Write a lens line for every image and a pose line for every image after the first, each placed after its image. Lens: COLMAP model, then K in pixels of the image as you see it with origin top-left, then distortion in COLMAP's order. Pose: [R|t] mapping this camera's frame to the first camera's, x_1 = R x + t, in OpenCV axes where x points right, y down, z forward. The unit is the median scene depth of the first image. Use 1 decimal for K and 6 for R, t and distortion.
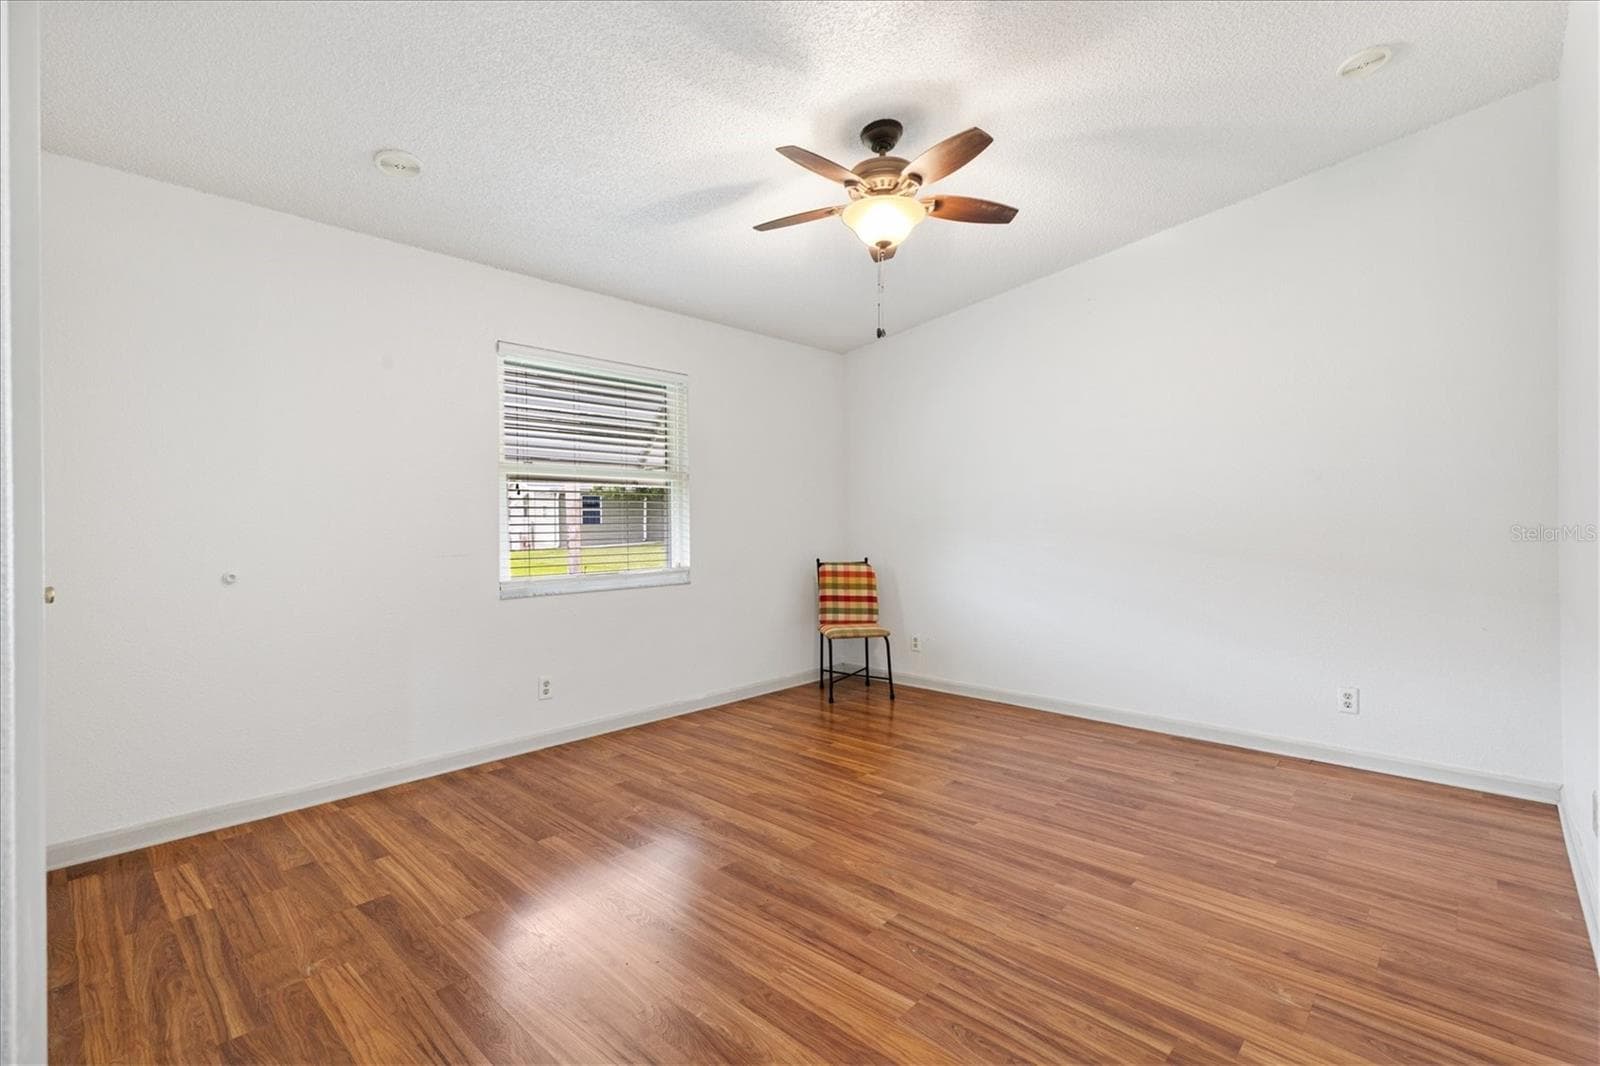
lens RADIAL K [[724.2, 0, 799.8], [0, 724.2, 528.1], [0, 0, 1]] dist [-0.003395, -0.000282]
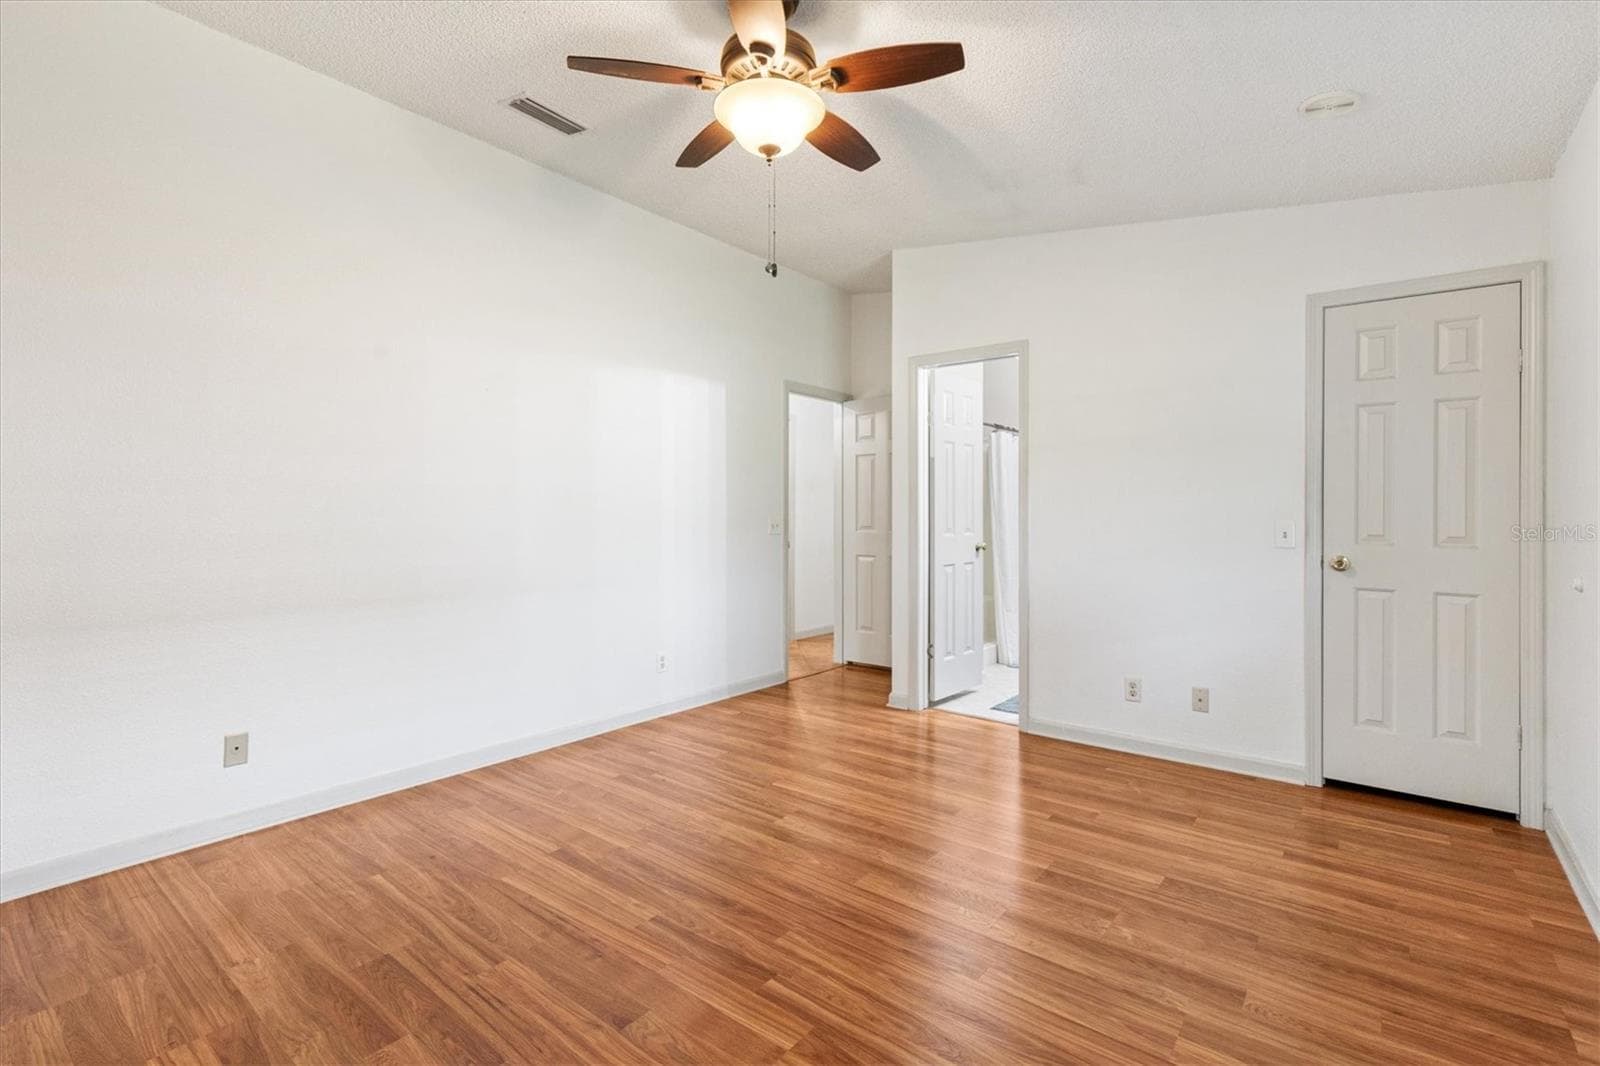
lens RADIAL K [[724.2, 0, 800.9], [0, 724.2, 523.5], [0, 0, 1]] dist [-0.003395, -0.000282]
pose [[-0.996360, 0.009515, -0.084717, 0.151738], [0.007666, 0.999726, 0.022126, -0.023422], [0.084904, 0.021396, -0.996159, 1.808884]]
